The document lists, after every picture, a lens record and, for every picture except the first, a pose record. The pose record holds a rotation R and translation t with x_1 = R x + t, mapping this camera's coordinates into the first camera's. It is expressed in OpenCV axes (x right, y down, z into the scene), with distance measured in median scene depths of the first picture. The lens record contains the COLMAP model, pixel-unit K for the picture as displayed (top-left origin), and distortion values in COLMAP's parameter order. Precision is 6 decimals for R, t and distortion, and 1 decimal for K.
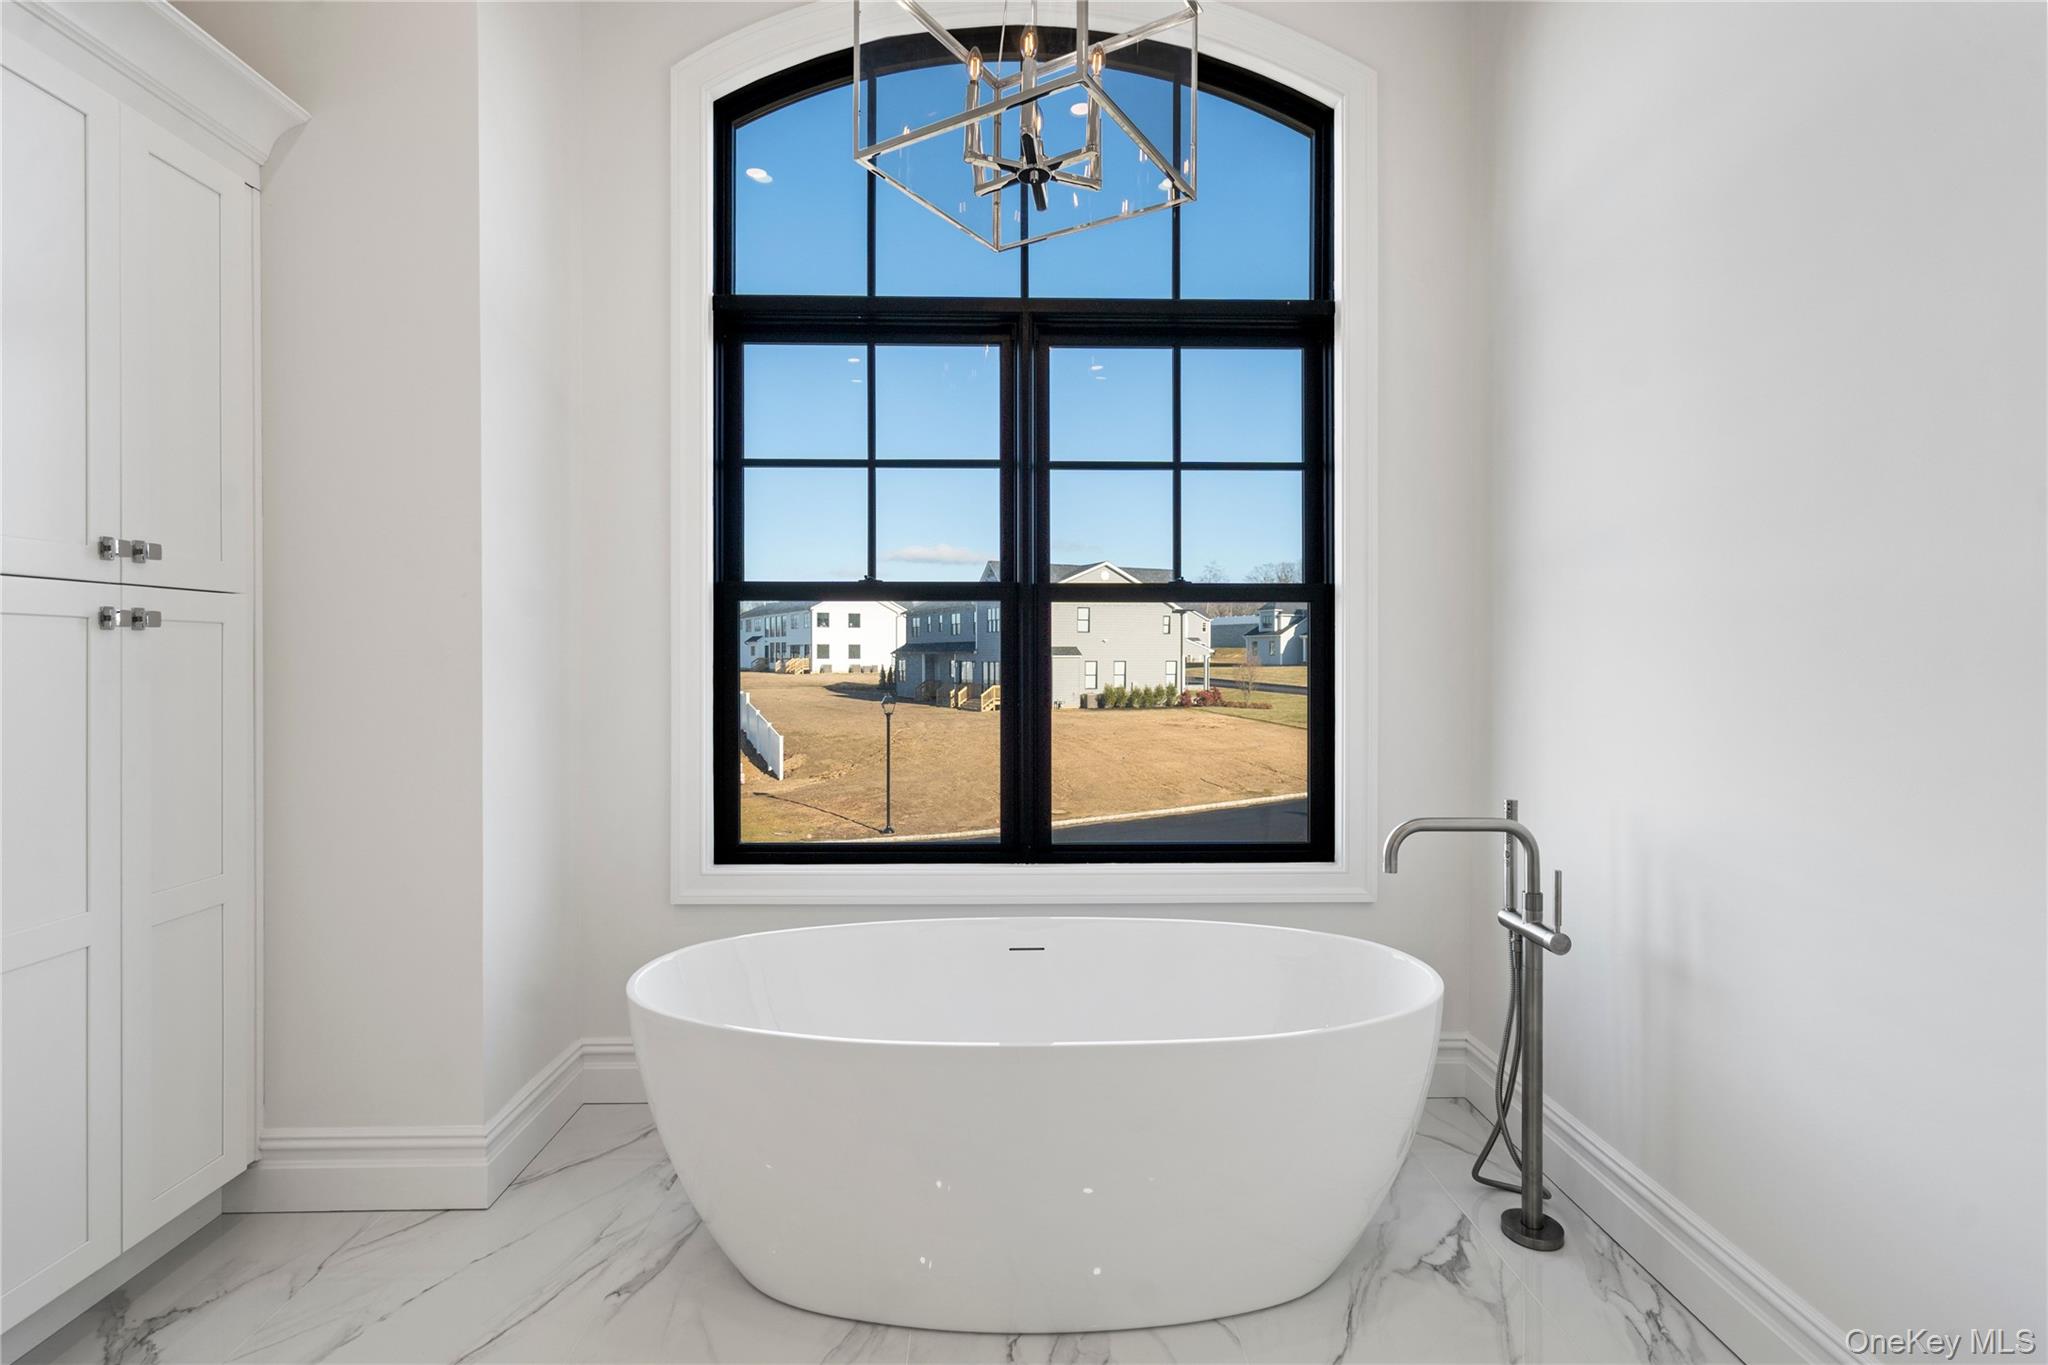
lens RADIAL K [[944.1, 0, 1019.7], [0, 944.1, 641.0], [0, 0, 1]] dist [-0.003585, 0.003311]
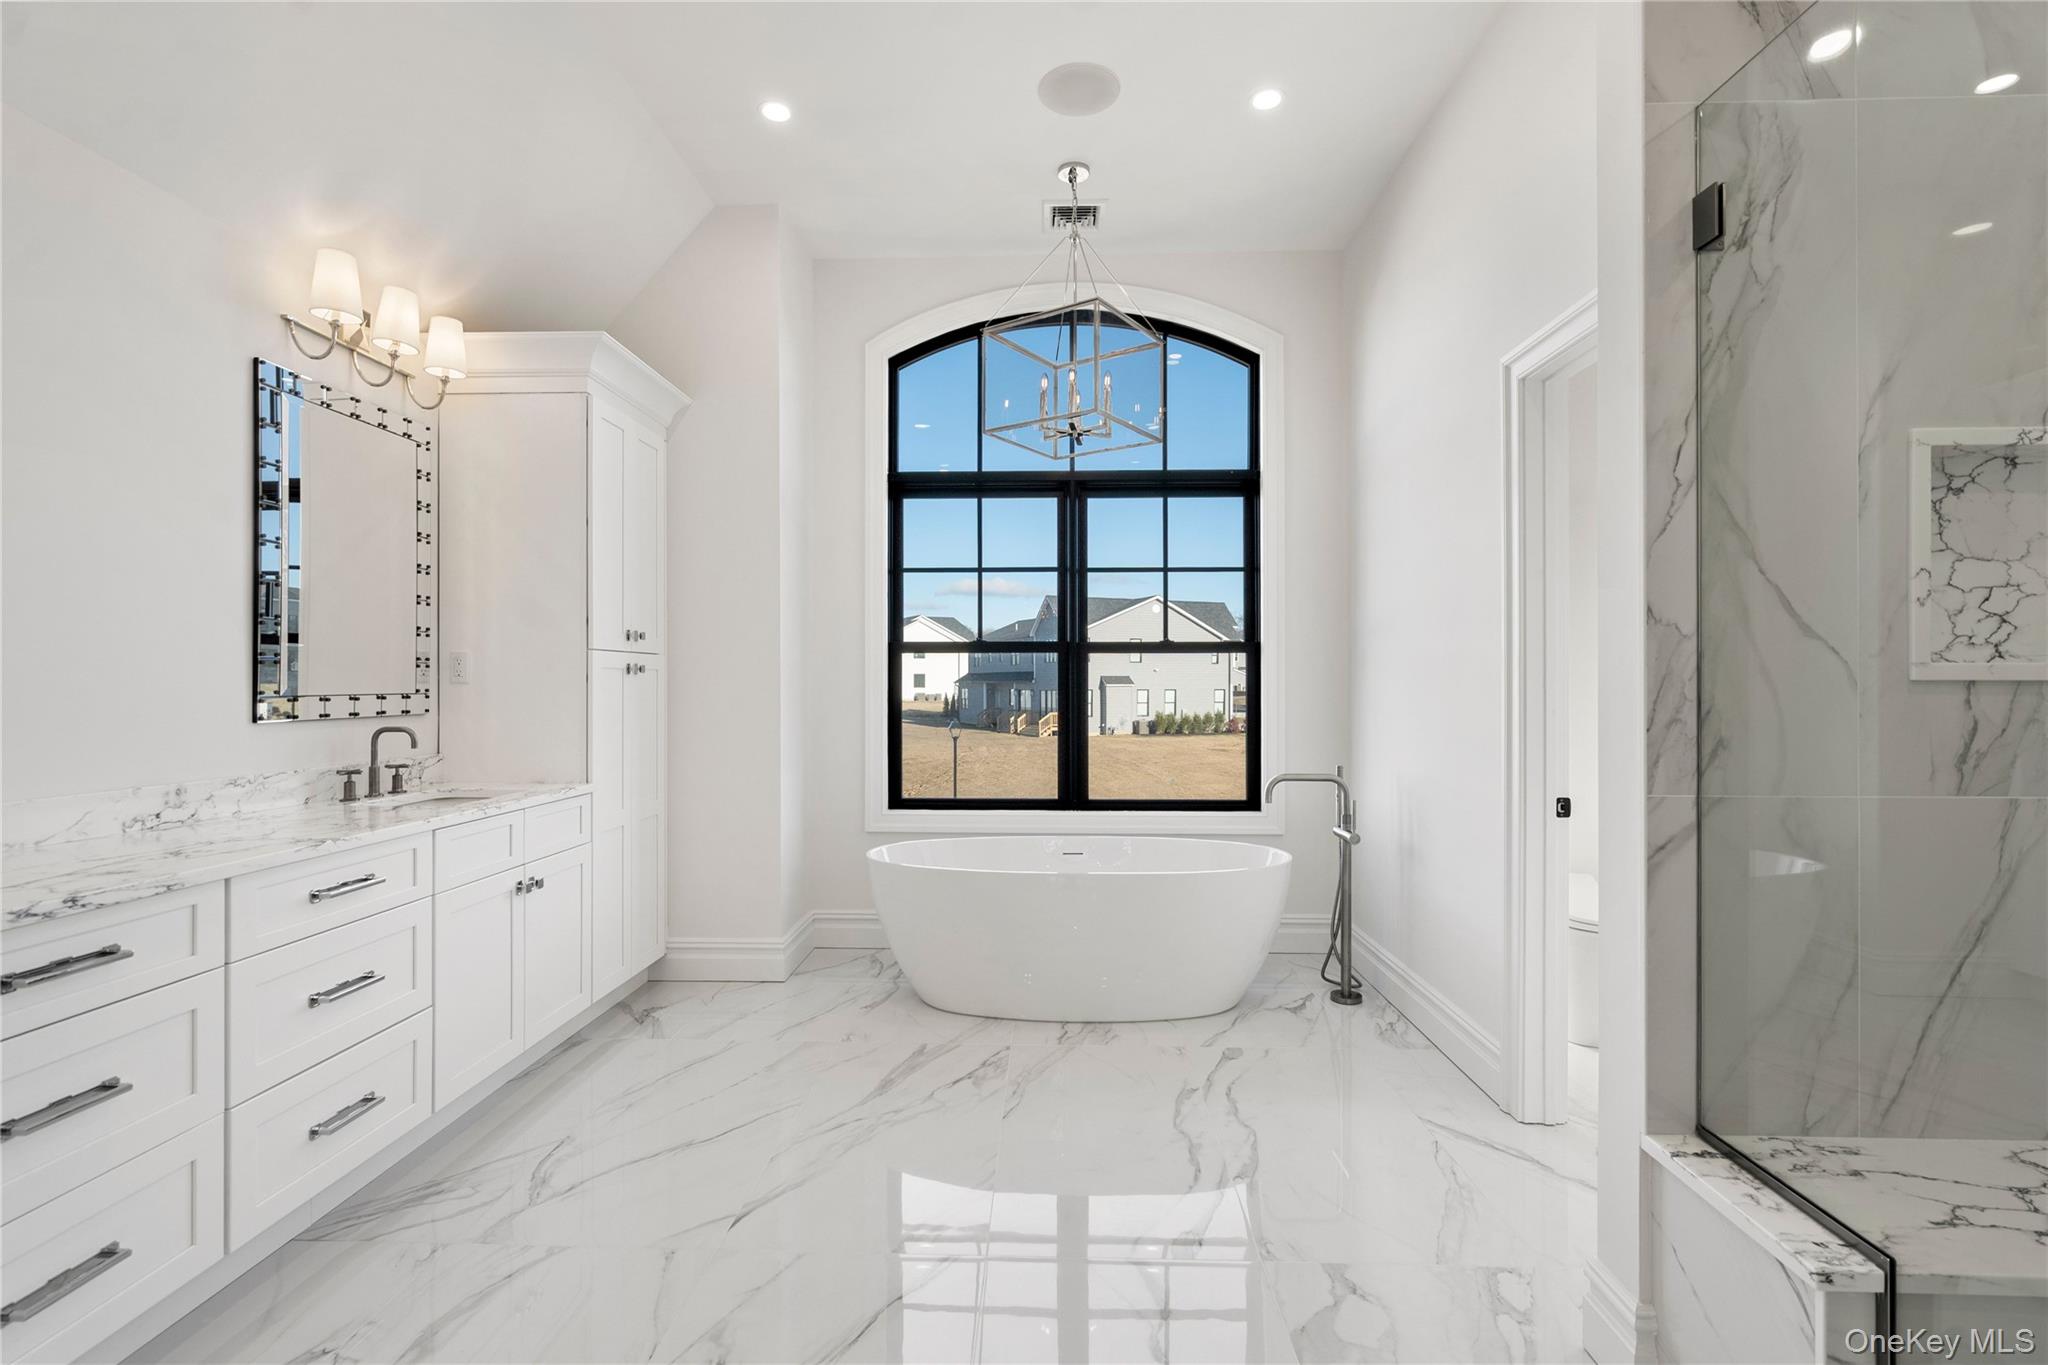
lens RADIAL K [[937.5, 0, 1026.5], [0, 937.5, 677.8], [0, 0, 1]] dist [-0.002648, 0.002716]
pose [[0.998570, -0.000964, -0.053457, 0.013129], [0.001431, 0.999961, 0.008689, -0.013765], [0.053446, -0.008753, 0.998532, -0.663974]]
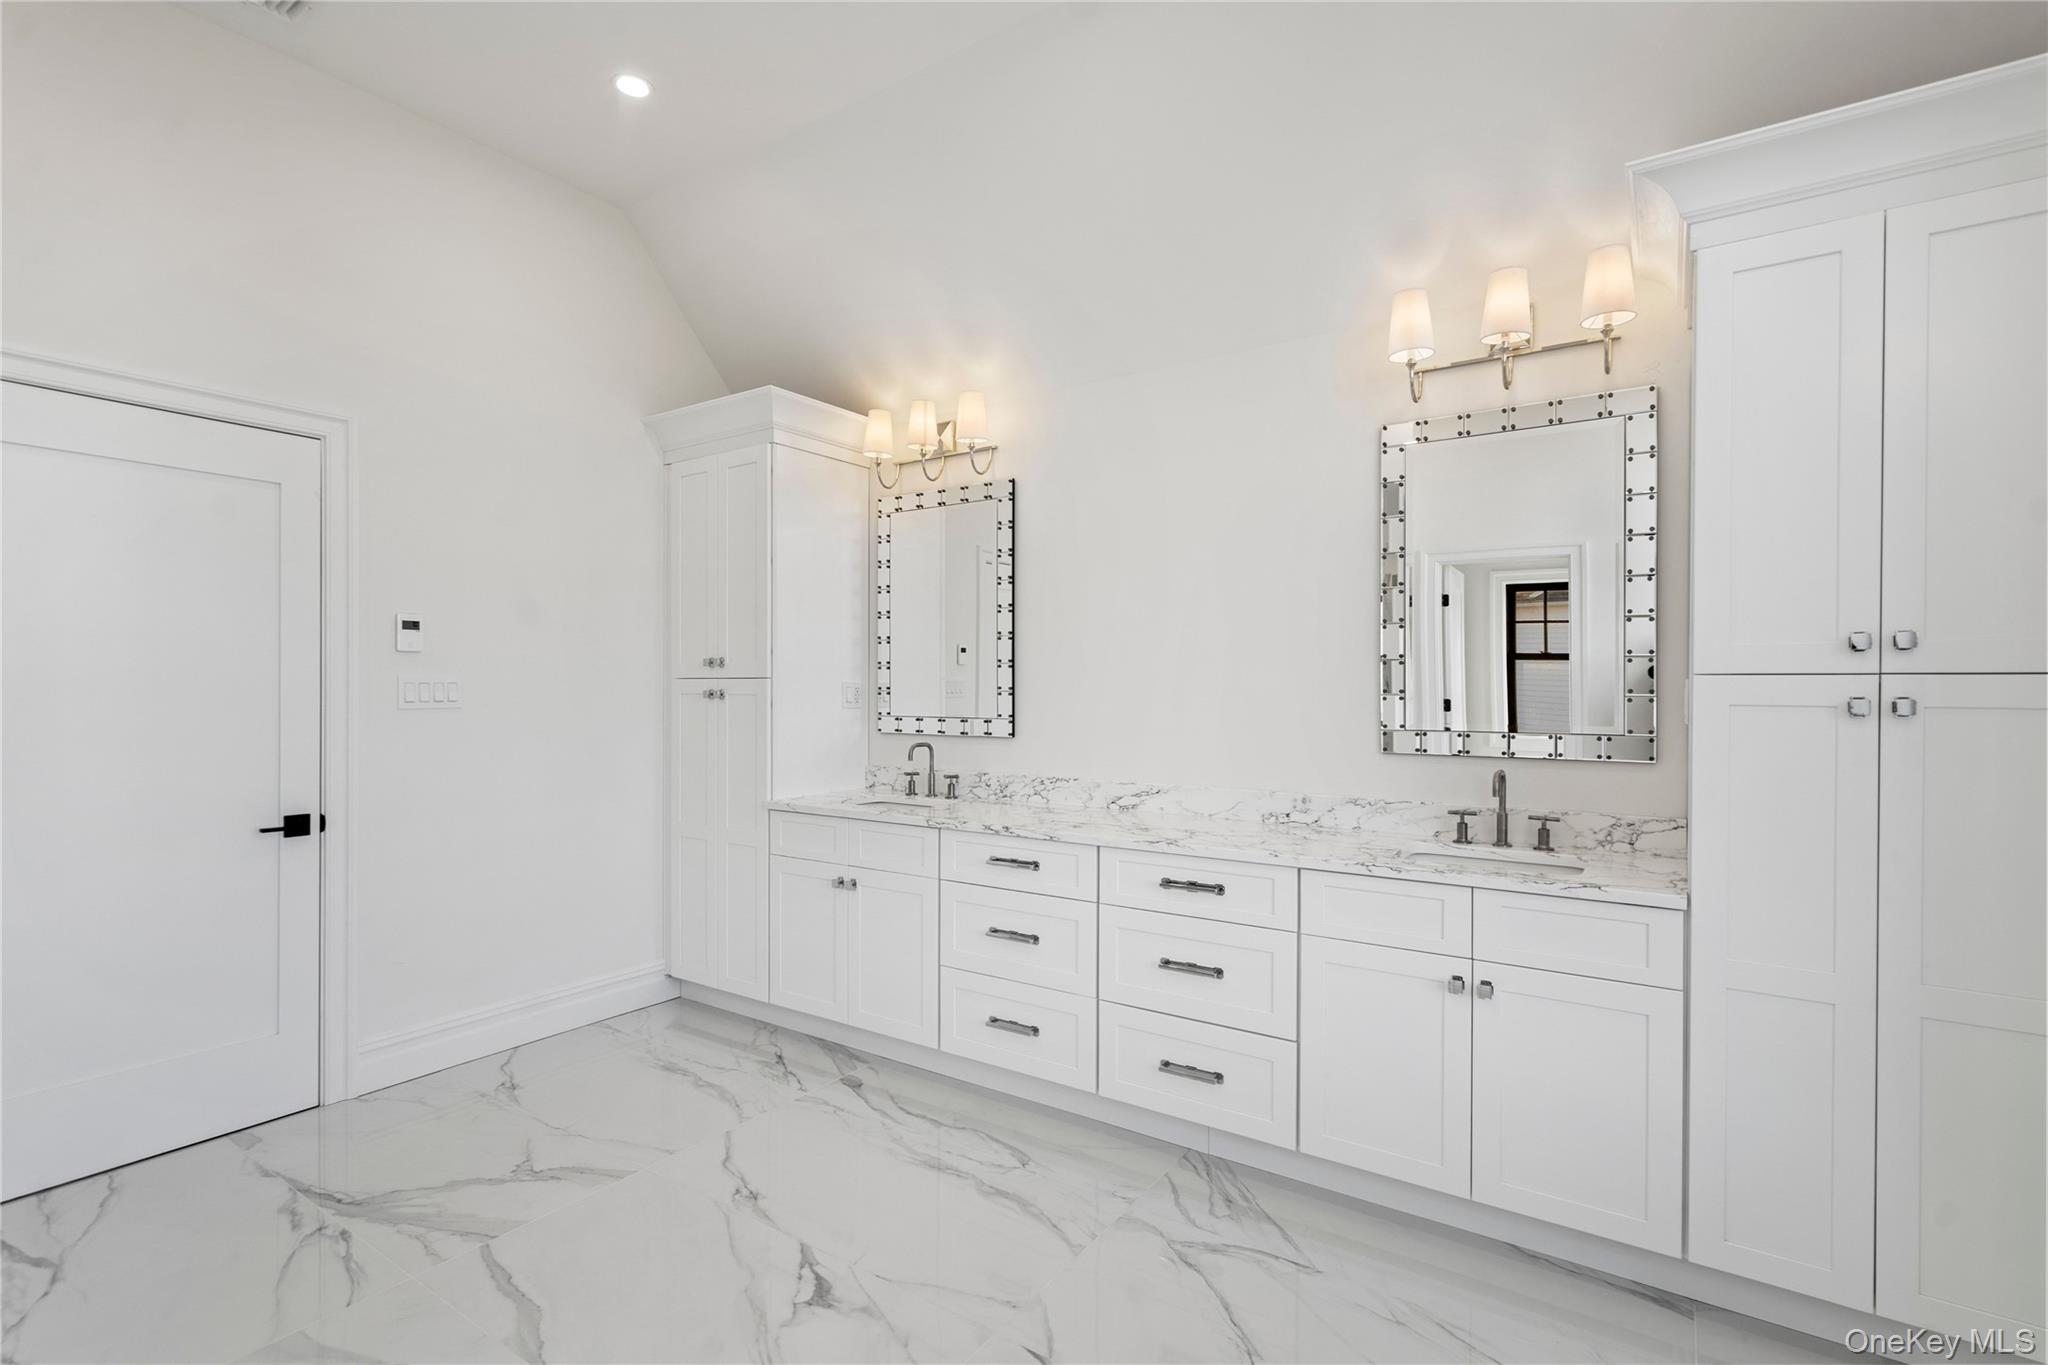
lens RADIAL K [[937.5, 0, 993.2], [0, 937.5, 690.7], [0, 0, 1]] dist [-0.002648, 0.002716]
pose [[-0.586912, -0.003160, -0.809644, 0.316194], [0.006845, 0.999937, -0.008864, -0.025576], [0.809621, -0.010744, -0.586854, 0.567808]]
